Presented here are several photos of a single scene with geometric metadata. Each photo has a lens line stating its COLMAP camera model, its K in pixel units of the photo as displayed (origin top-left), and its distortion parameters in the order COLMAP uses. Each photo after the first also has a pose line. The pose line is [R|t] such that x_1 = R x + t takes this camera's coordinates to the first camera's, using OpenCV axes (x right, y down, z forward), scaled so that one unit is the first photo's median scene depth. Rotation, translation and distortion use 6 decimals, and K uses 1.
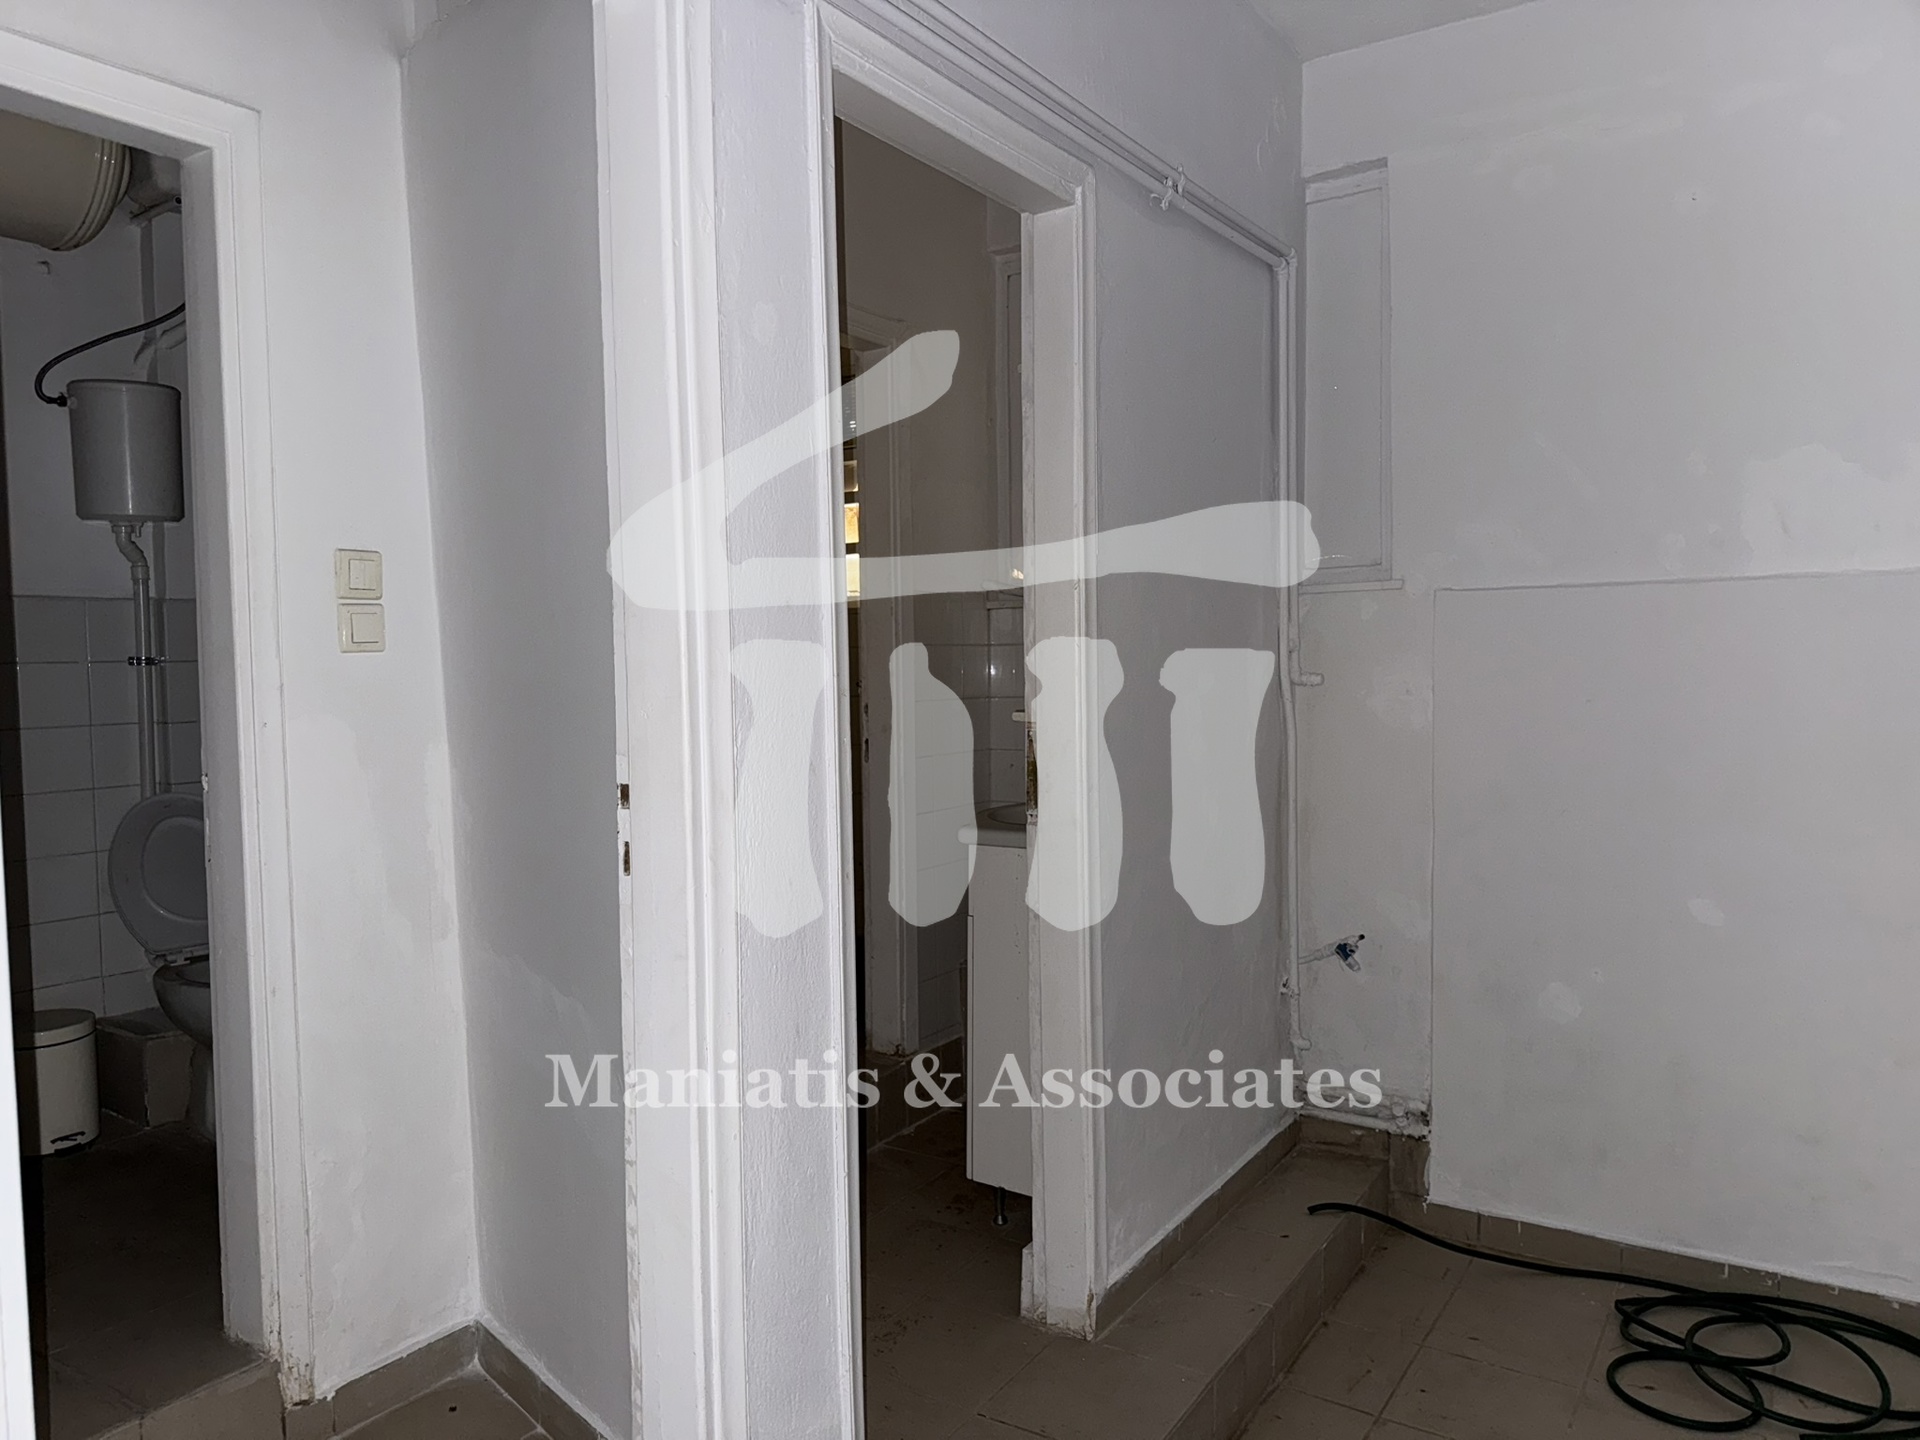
lens RADIAL K [[1351.0, 0, 959.3], [0, 1351.0, 719.3], [0, 0, 1]] dist [0.030823, -0.040460]
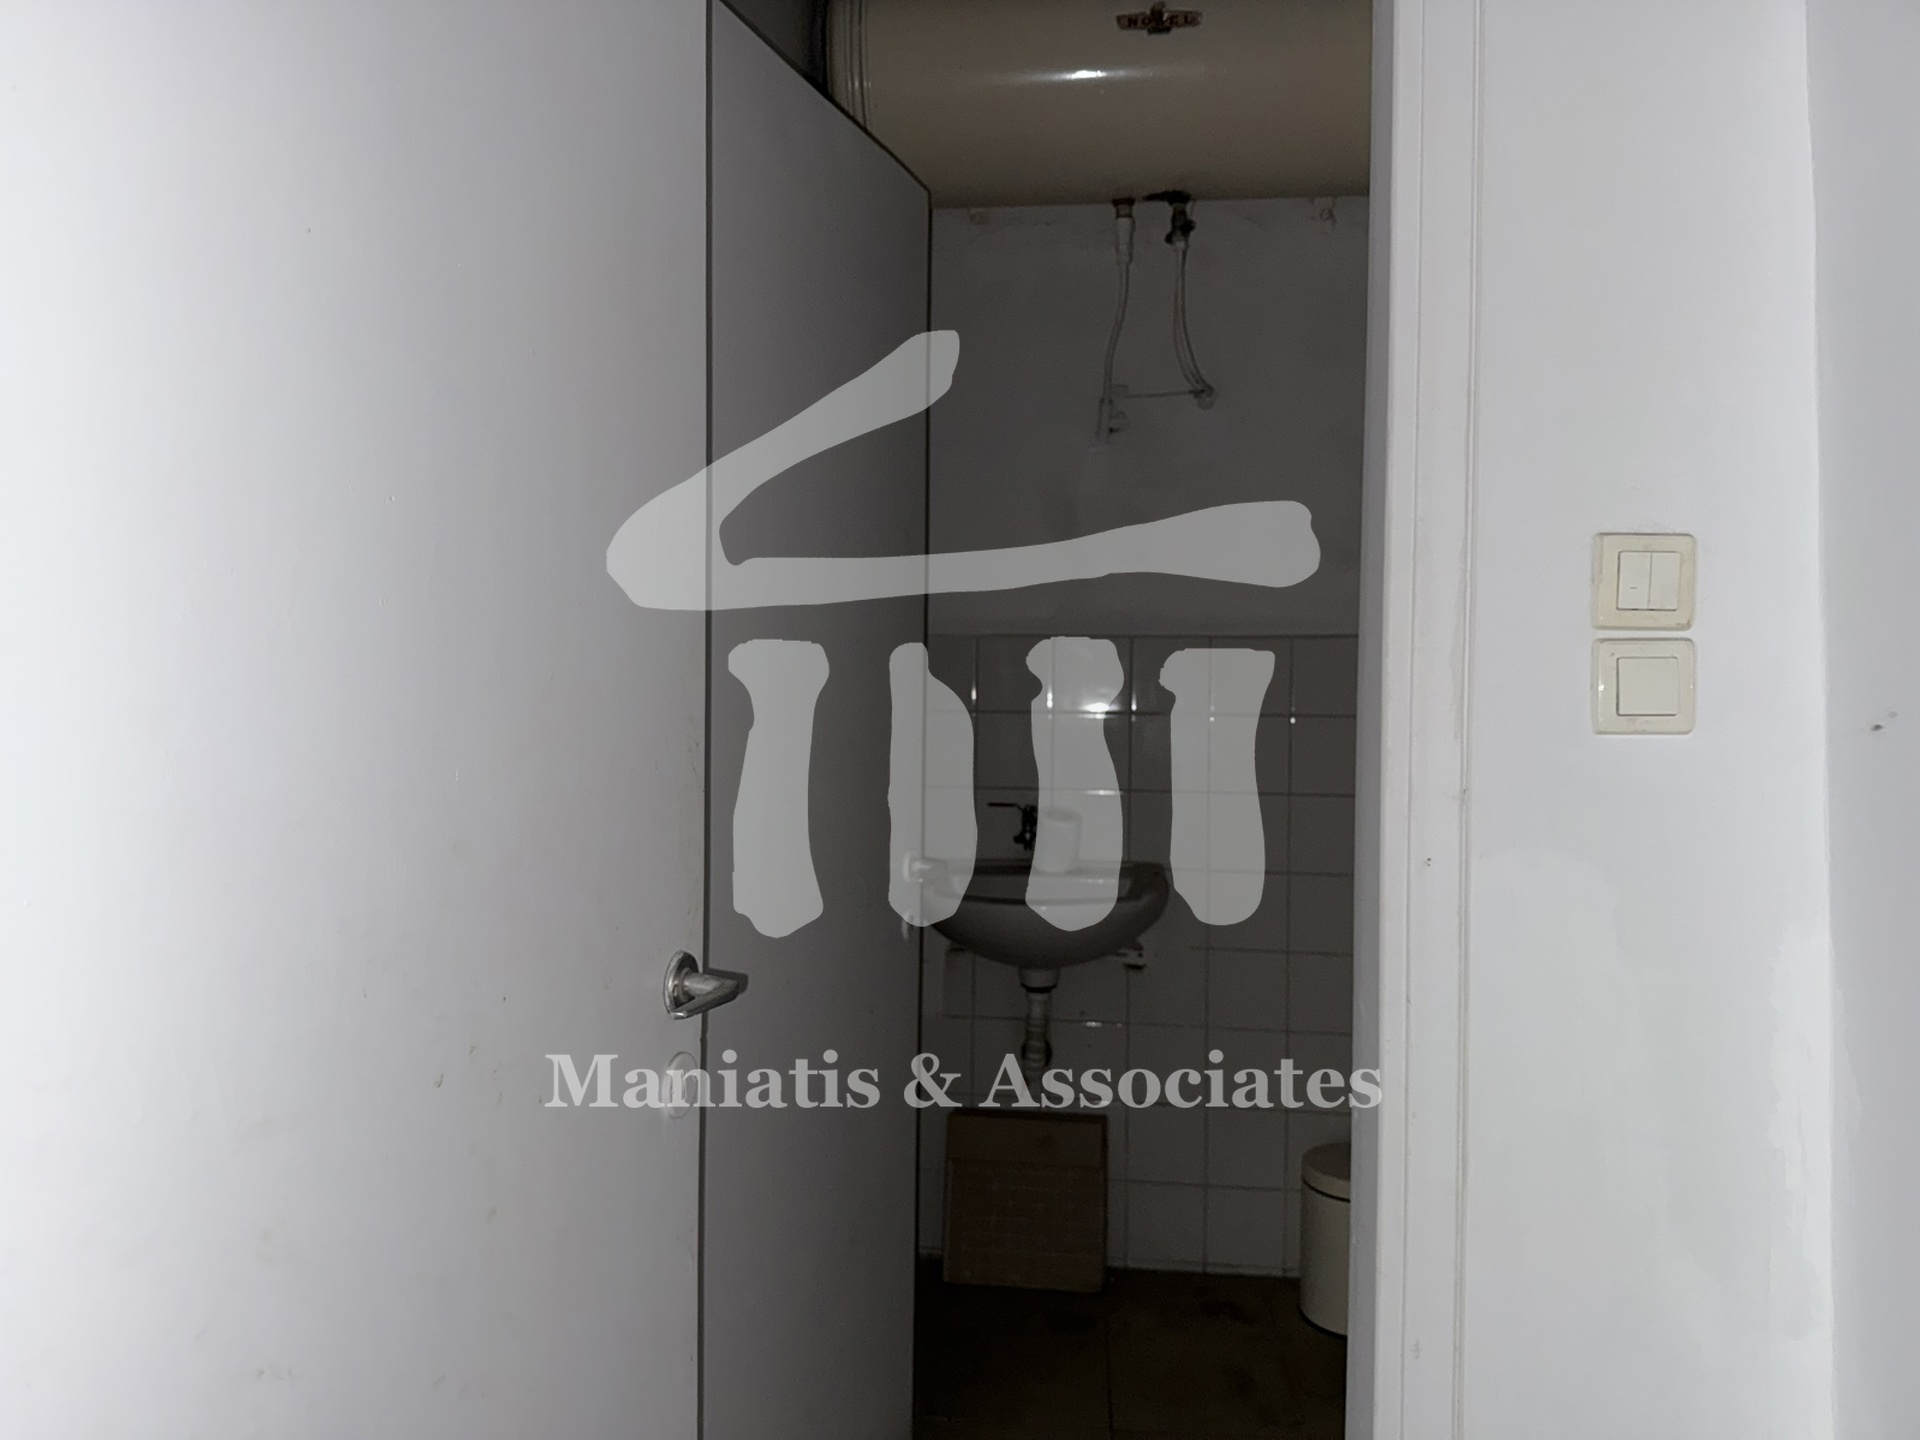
lens RADIAL K [[1351.0, 0, 964.9], [0, 1351.0, 724.4], [0, 0, 1]] dist [0.030823, -0.040460]
pose [[0.467017, 0.039390, -0.883370, -0.102765], [-0.065195, 0.997822, 0.010026, -0.038939], [0.881841, 0.052909, 0.468568, 0.504164]]
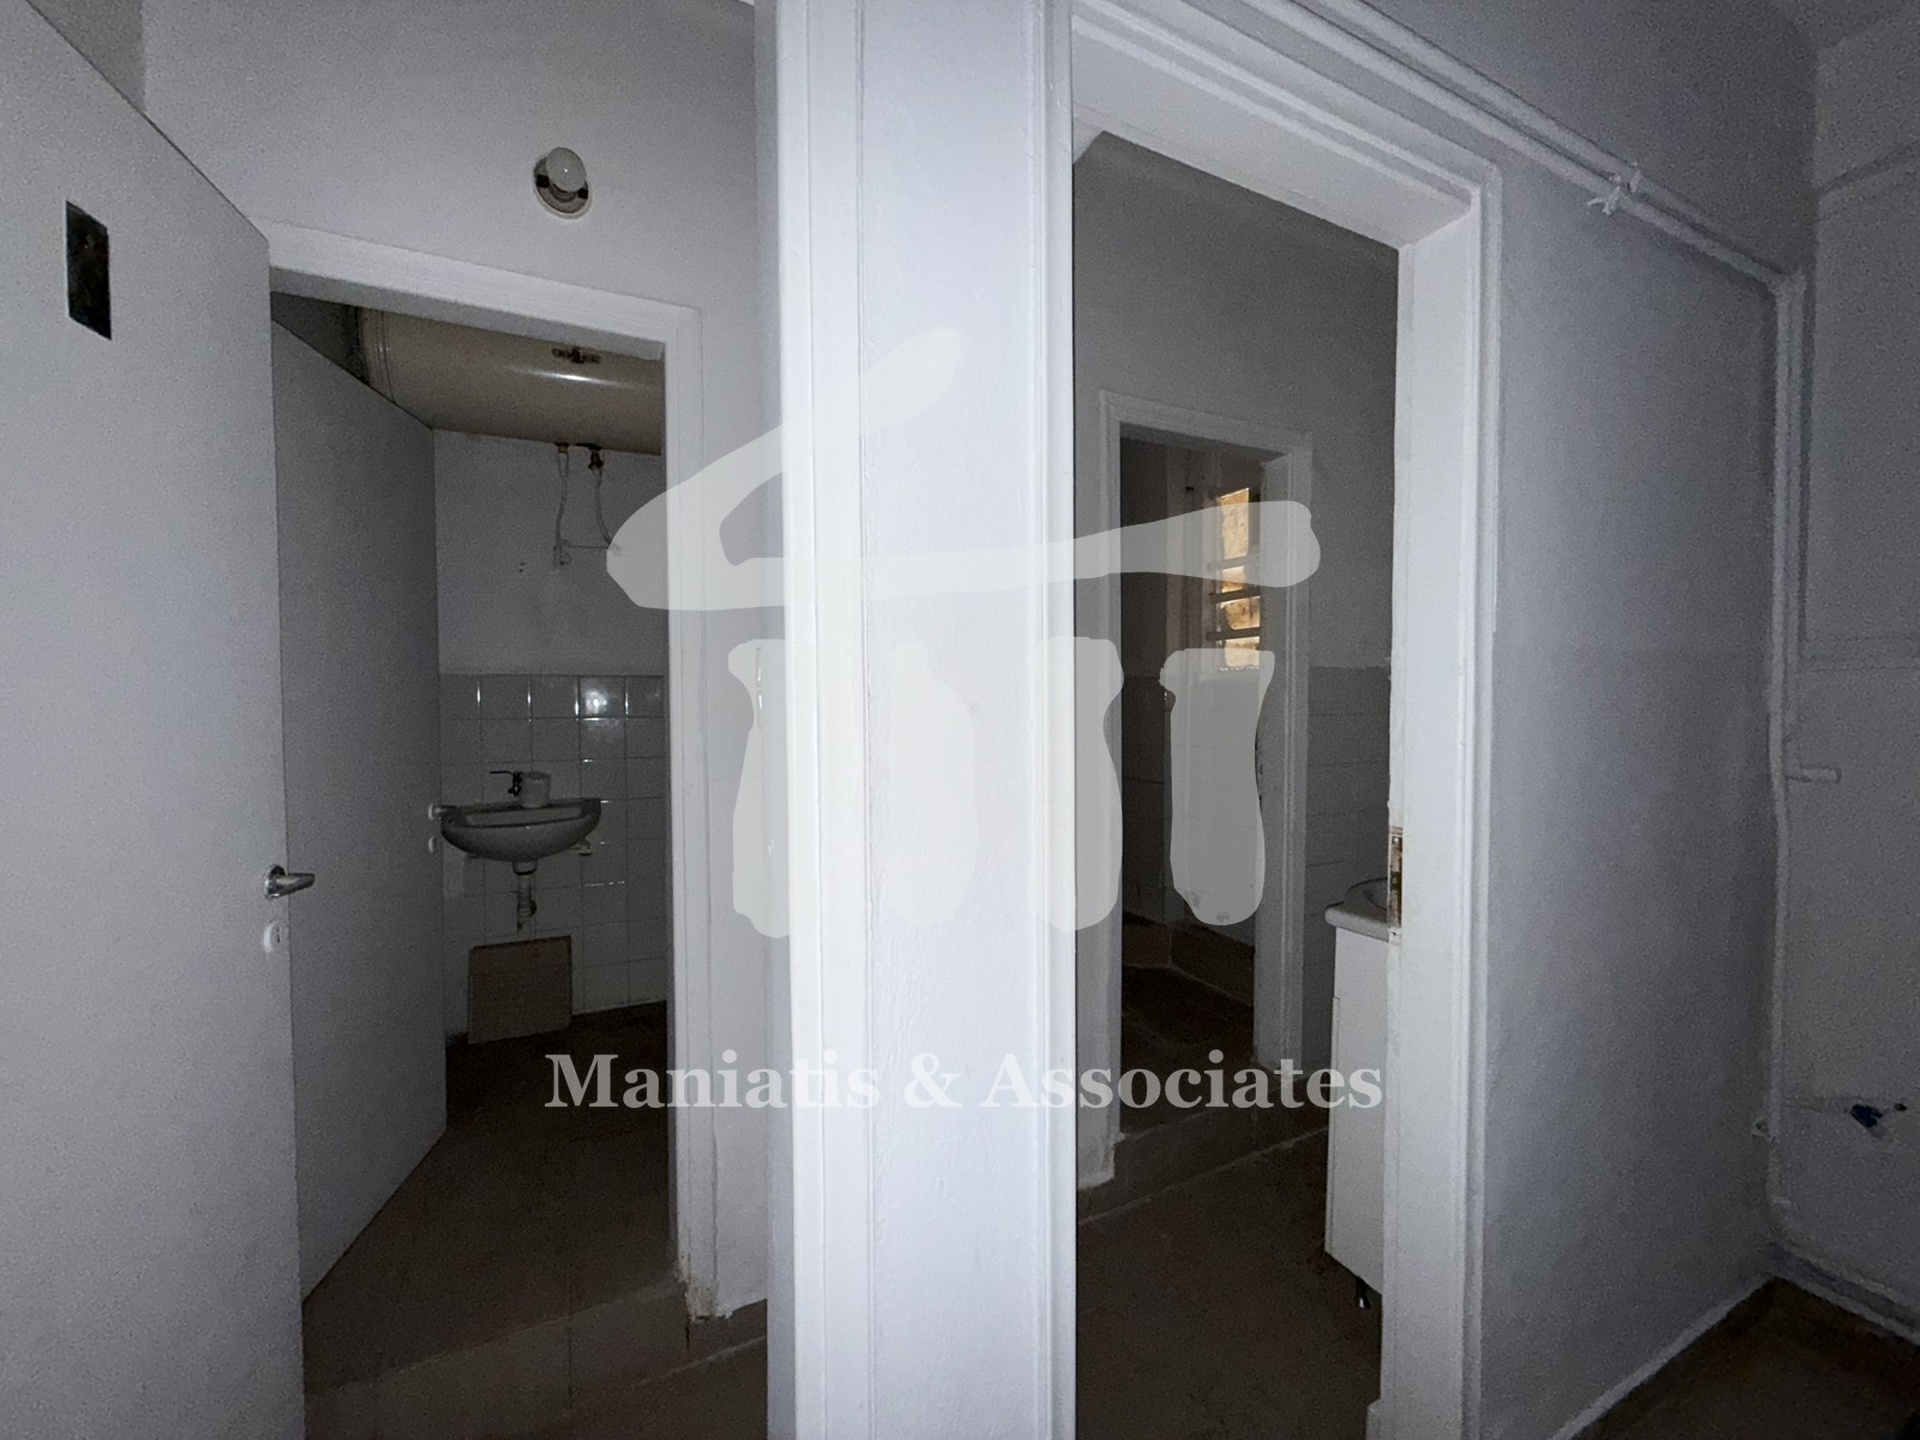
lens RADIAL K [[763.6, 0, 953.6], [0, 763.6, 720.9], [0, 0, 1]] dist [-0.001164, -0.000123]
pose [[0.855640, 0.027589, -0.516835, 0.064499], [-0.036246, 0.999321, -0.006662, -0.054707], [0.516300, 0.024433, 0.856059, 0.445763]]
